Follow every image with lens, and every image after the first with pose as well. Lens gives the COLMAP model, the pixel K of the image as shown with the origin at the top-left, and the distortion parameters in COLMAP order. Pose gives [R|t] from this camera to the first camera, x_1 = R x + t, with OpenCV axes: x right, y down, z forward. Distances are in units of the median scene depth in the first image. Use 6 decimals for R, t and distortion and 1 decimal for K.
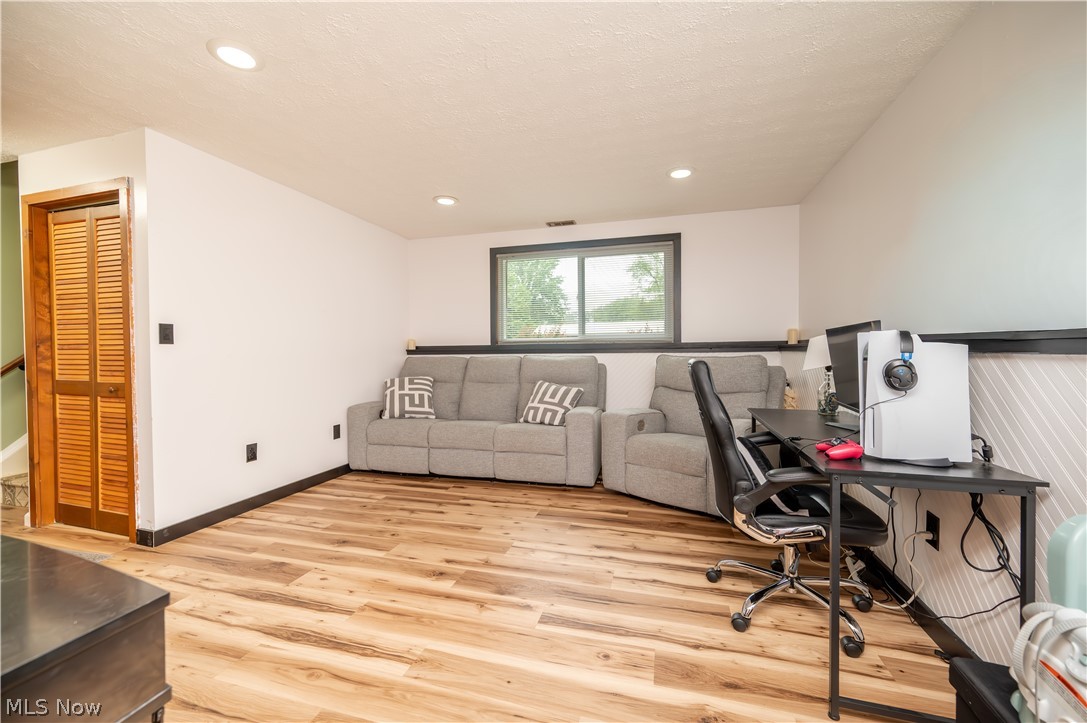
lens RADIAL K [[430.4, 0, 542.2], [0, 430.4, 354.6], [0, 0, 1]] dist [-0.003818, 0.000000]
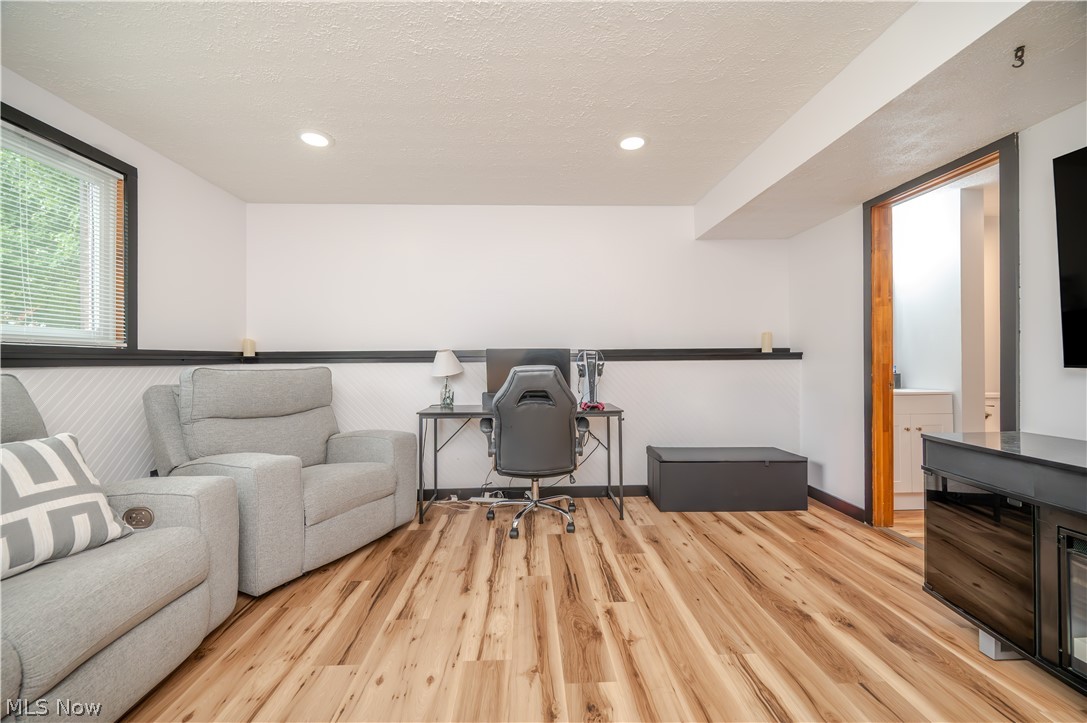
lens RADIAL K [[430.4, 0, 538.5], [0, 430.4, 360.6], [0, 0, 1]] dist [-0.003818, 0.000000]
pose [[-0.307611, 0.009938, 0.951460, -0.880758], [0.020461, 0.999783, -0.003827, 0.000757], [-0.951292, 0.018290, -0.307748, 1.356680]]
